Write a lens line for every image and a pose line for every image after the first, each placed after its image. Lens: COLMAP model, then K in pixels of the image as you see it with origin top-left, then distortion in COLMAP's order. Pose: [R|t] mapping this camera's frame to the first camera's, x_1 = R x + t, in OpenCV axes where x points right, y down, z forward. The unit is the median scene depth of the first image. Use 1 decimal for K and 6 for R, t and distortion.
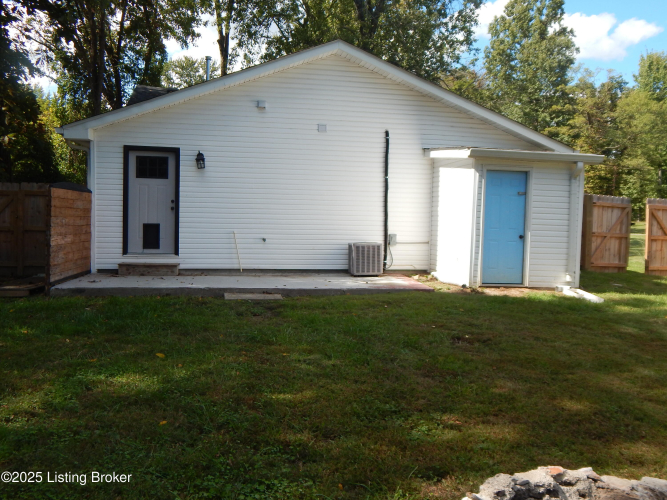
lens RADIAL K [[602.1, 0, 333.4], [0, 602.1, 250.3], [0, 0, 1]] dist [-0.020390, -0.003385]
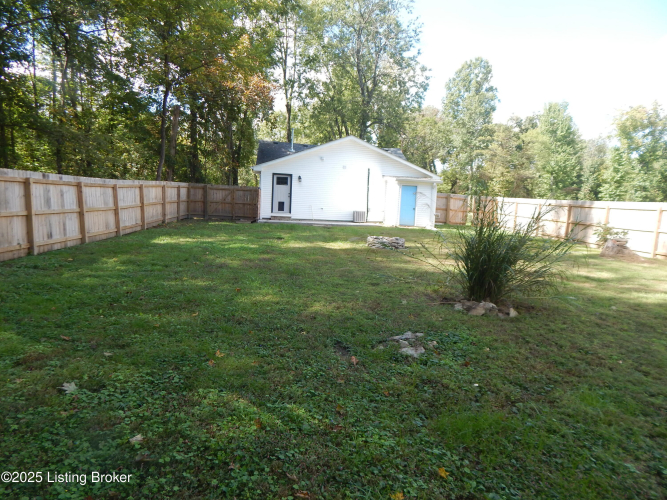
lens RADIAL K [[440.9, 0, 333.7], [0, 440.9, 249.5], [0, 0, 1]] dist [-0.001563, 0.002490]
pose [[0.999587, 0.022708, -0.017610, -0.025476], [-0.021801, 0.998505, 0.050127, 0.066991], [0.018721, -0.049722, 0.998588, -0.998462]]
